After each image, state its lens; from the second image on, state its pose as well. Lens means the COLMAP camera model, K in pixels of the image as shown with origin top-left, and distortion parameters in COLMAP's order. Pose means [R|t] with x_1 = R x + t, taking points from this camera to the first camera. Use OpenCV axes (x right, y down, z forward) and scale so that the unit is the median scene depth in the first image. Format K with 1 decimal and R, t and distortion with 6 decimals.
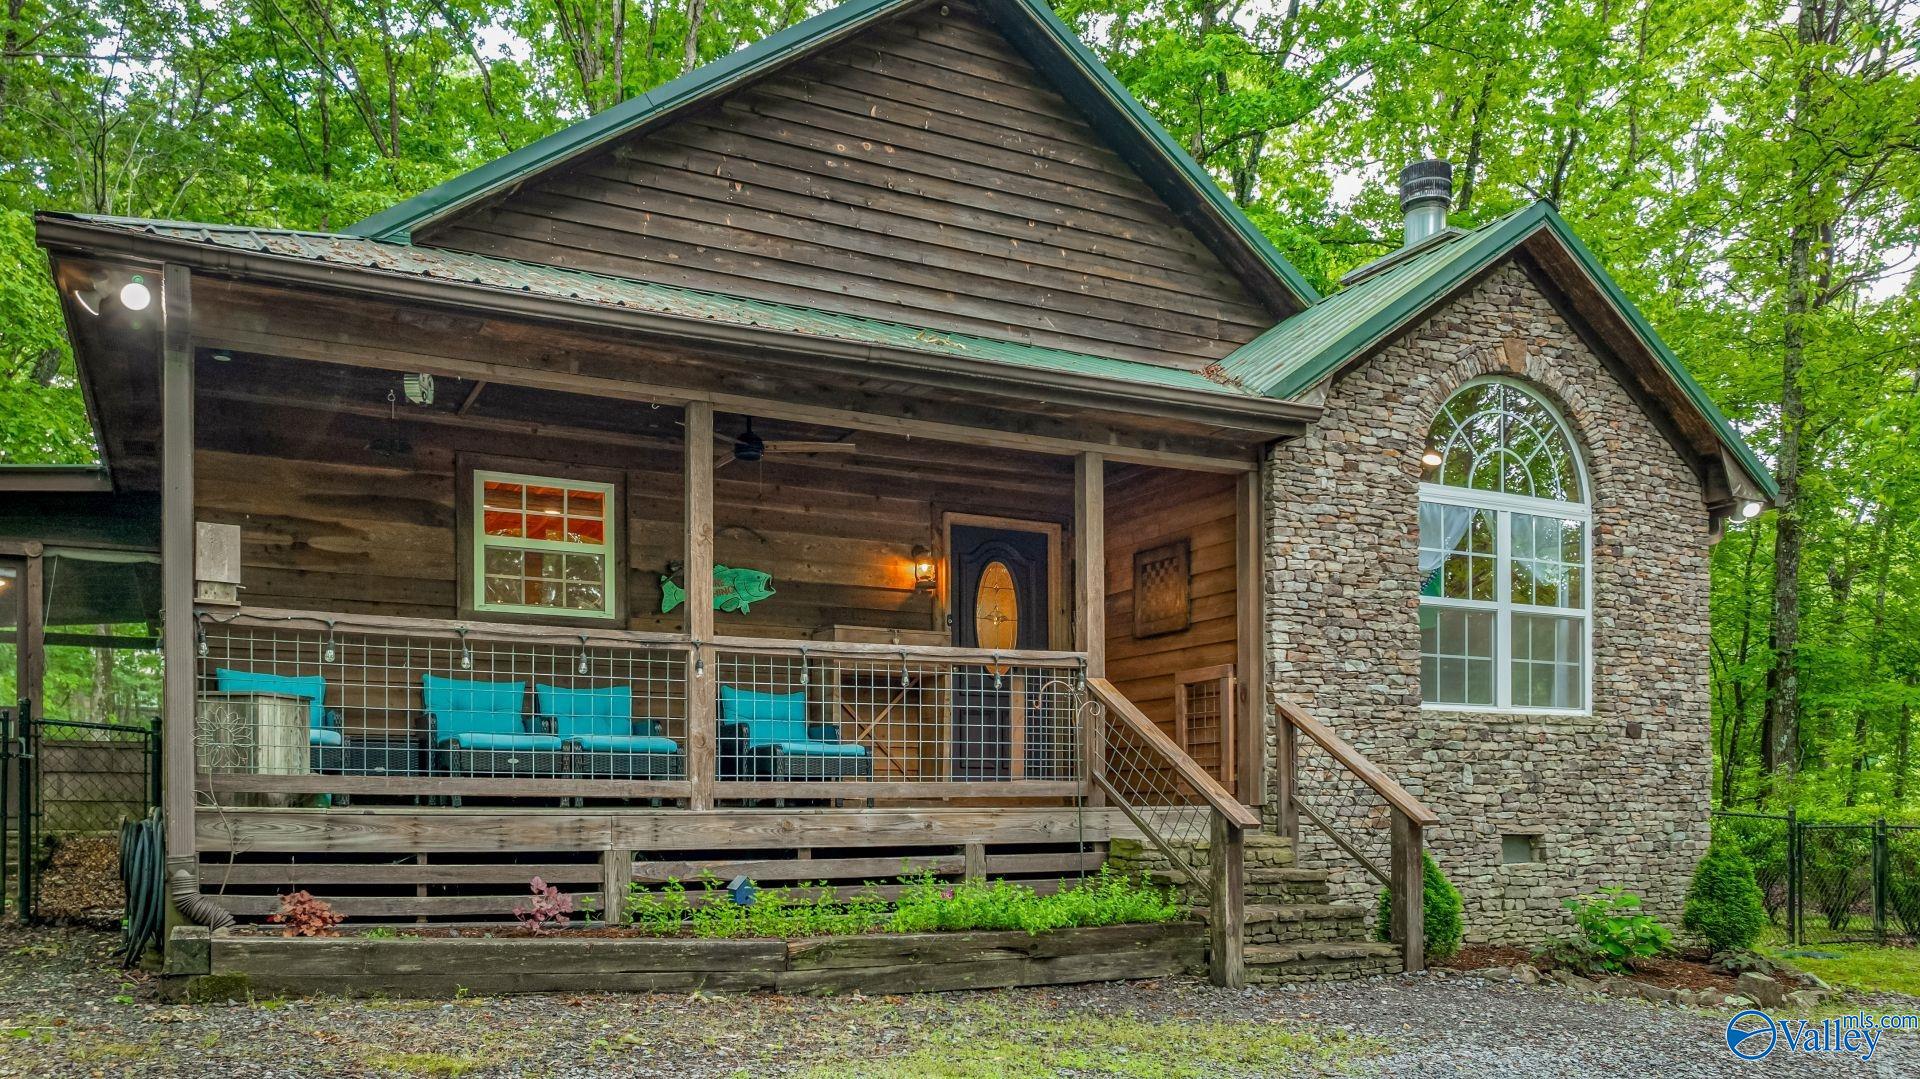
lens RADIAL K [[1412.8, 0, 886.1], [0, 1412.8, 748.5], [0, 0, 1]] dist [-0.007459, -0.003411]
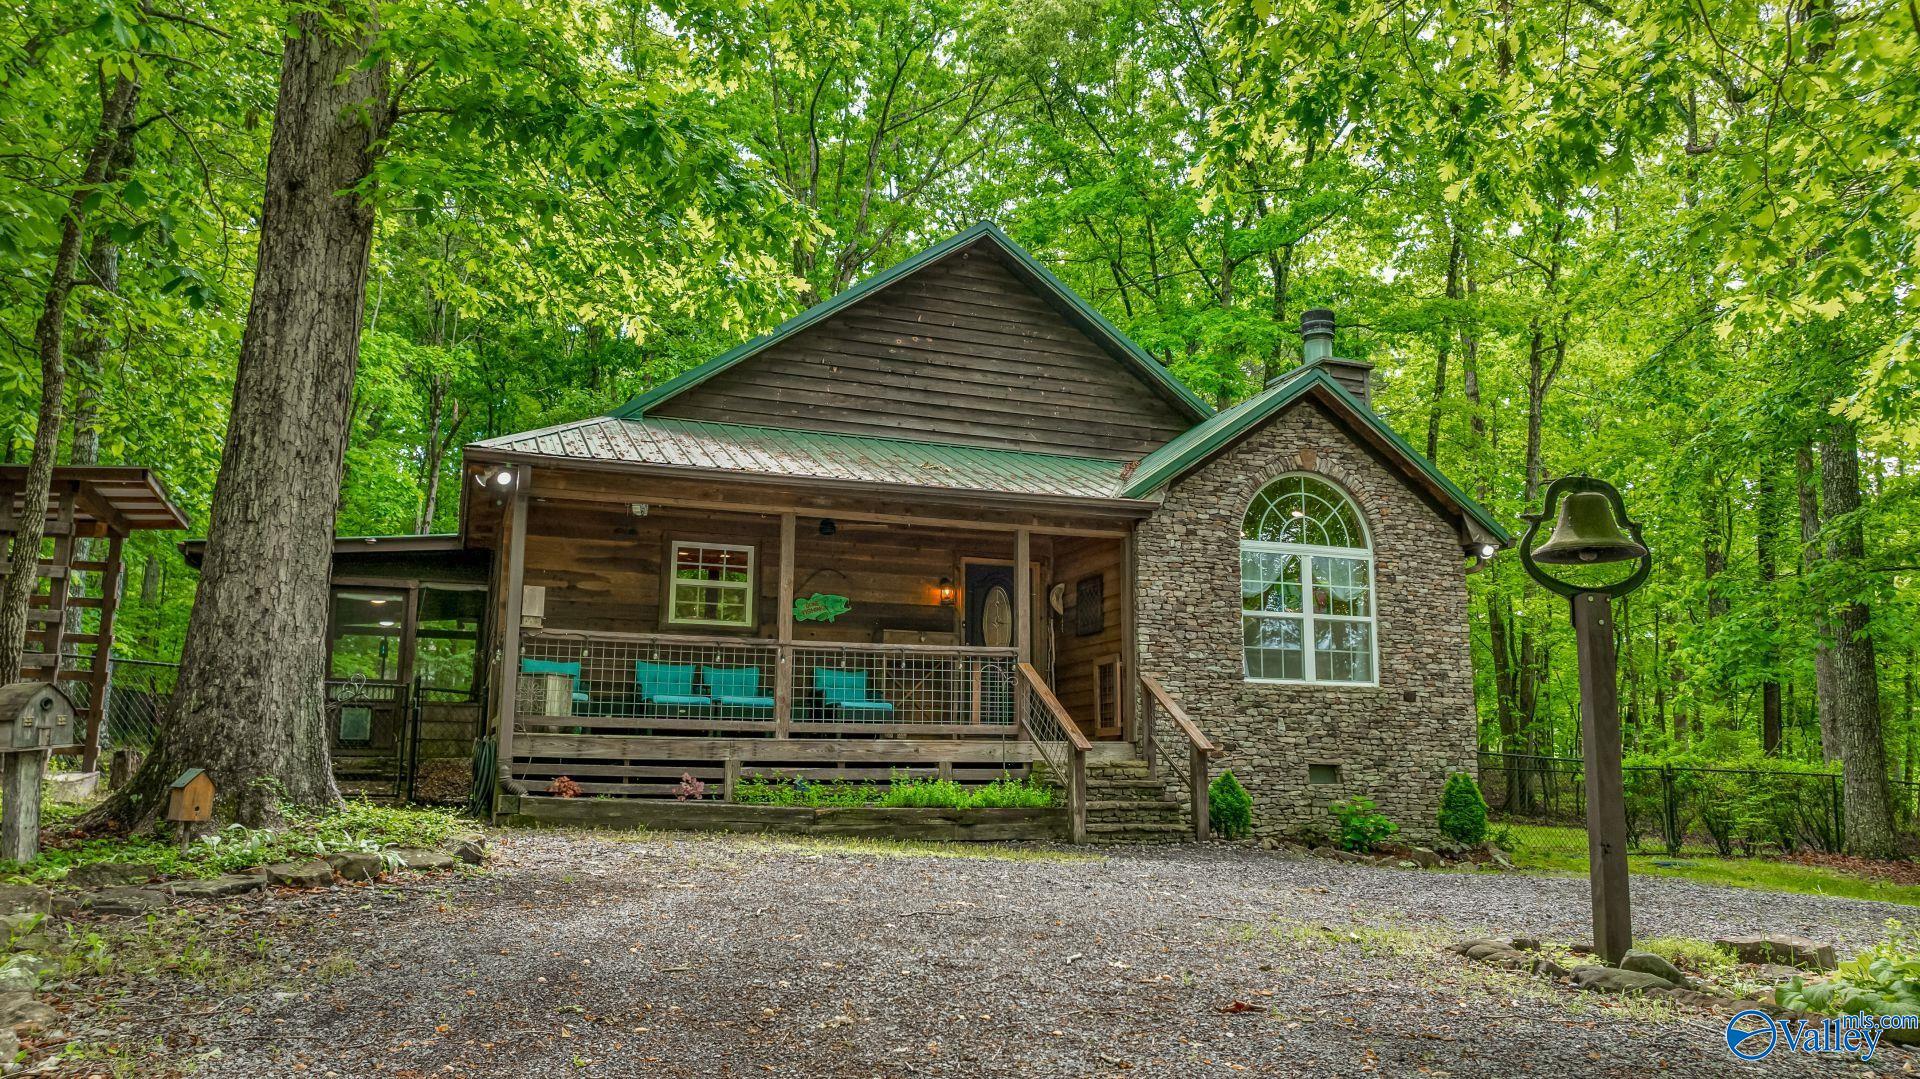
lens RADIAL K [[1364.2, 0, 982.0], [0, 1364.2, 440.2], [0, 0, 1]] dist [0.011872, 0.000631]
pose [[0.995992, -0.013967, -0.088343, 0.225734], [-0.004017, 0.979750, -0.200185, 0.014655], [0.089350, 0.199737, 0.975767, -0.597039]]
